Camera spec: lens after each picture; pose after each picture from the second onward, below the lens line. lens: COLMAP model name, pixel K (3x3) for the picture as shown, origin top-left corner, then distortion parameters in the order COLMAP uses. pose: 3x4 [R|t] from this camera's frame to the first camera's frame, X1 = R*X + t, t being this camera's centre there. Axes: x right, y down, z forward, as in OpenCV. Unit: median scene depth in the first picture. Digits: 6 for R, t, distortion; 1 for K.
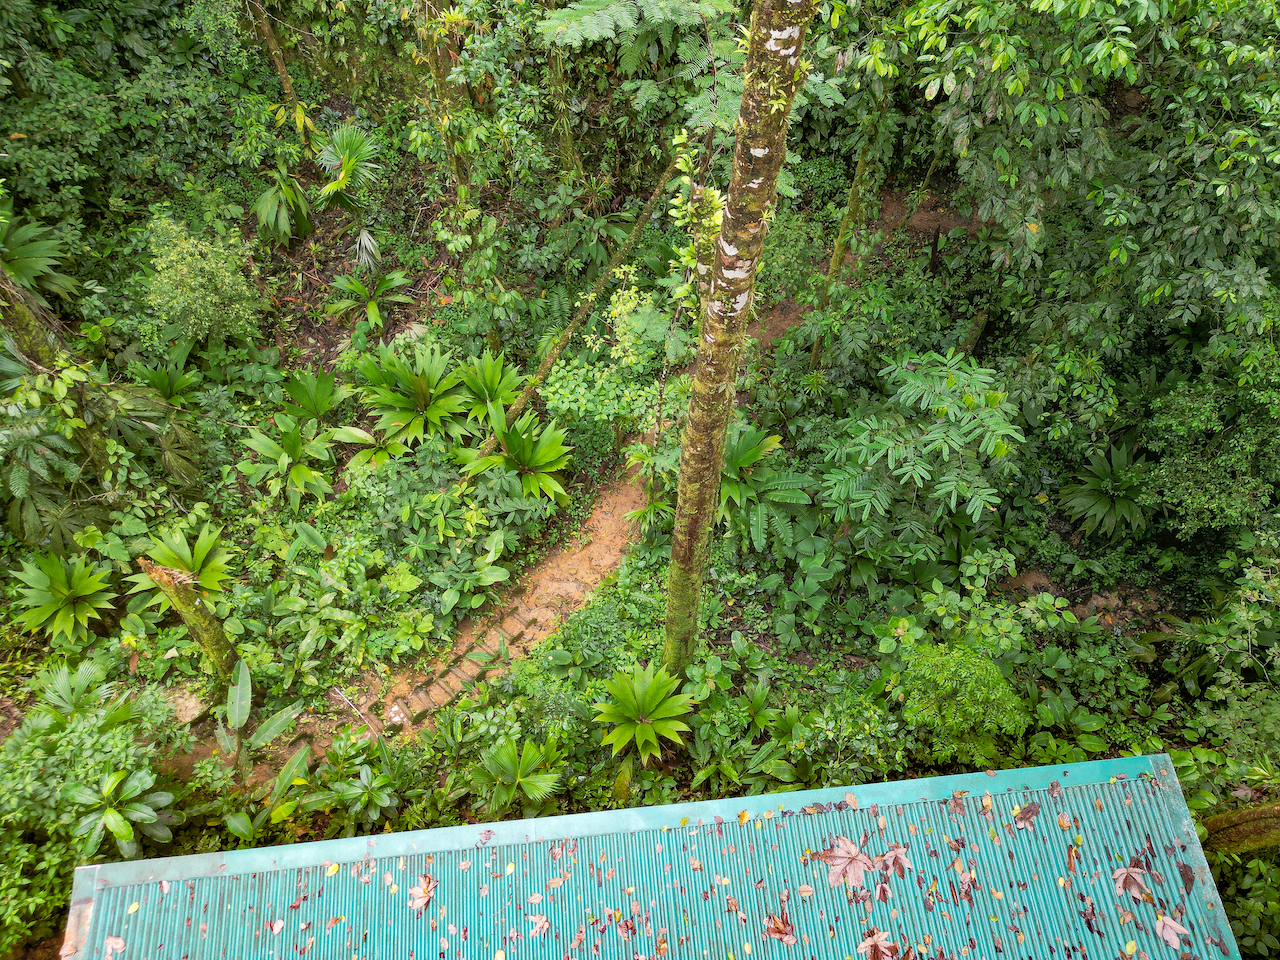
lens RADIAL K [[901.1, 0, 640.5], [0, 901.1, 483.9], [0, 0, 1]] dist [0.057222, -0.021857]
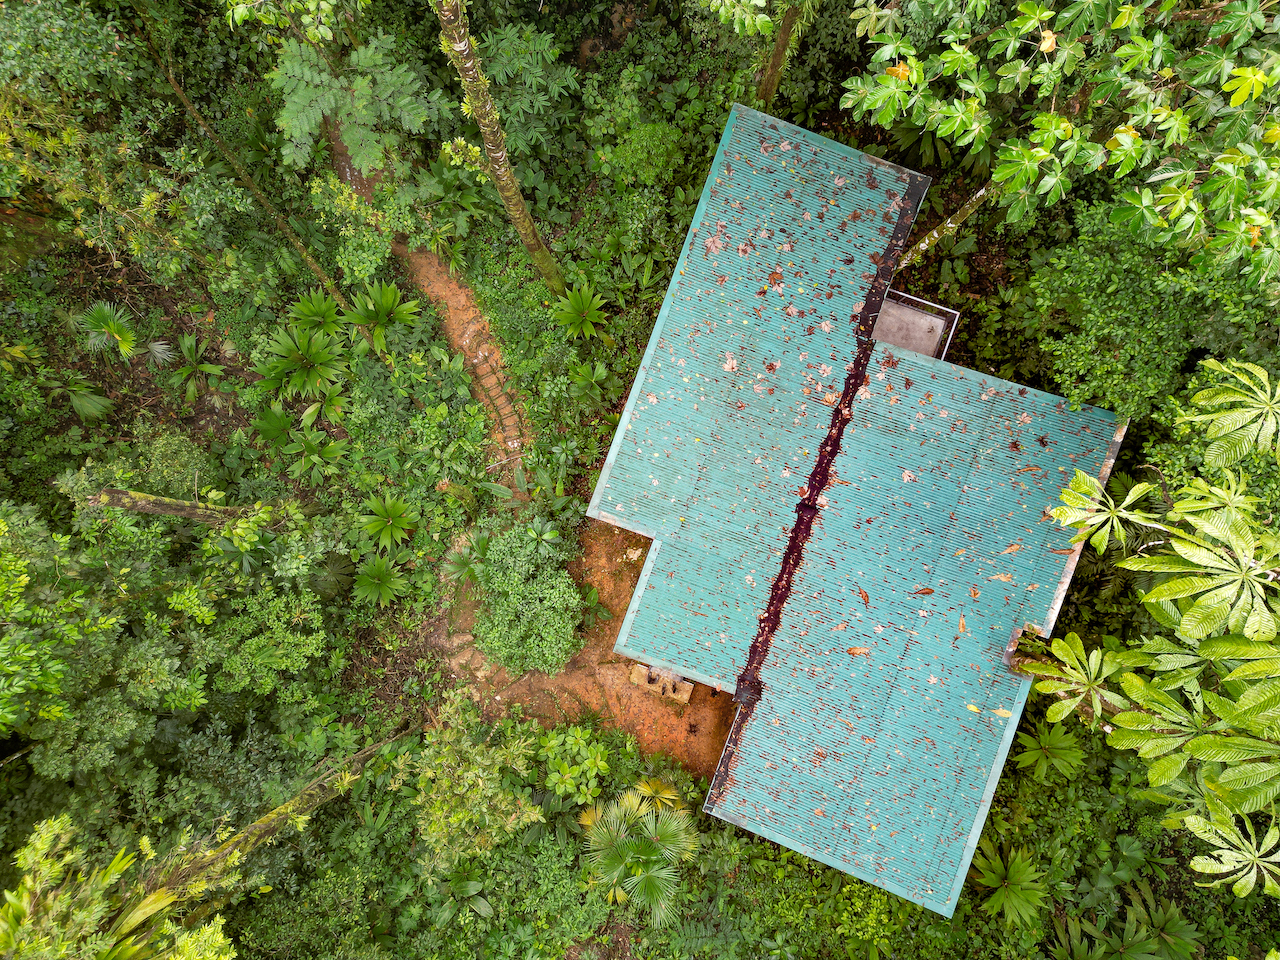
lens RADIAL K [[901.1, 0, 639.4], [0, 901.1, 477.6], [0, 0, 1]] dist [0.057222, -0.021857]
pose [[0.430056, -0.902579, 0.020081, -0.261926], [0.786536, 0.385498, 0.482445, -0.372812], [-0.443186, -0.191683, 0.875696, -0.647621]]
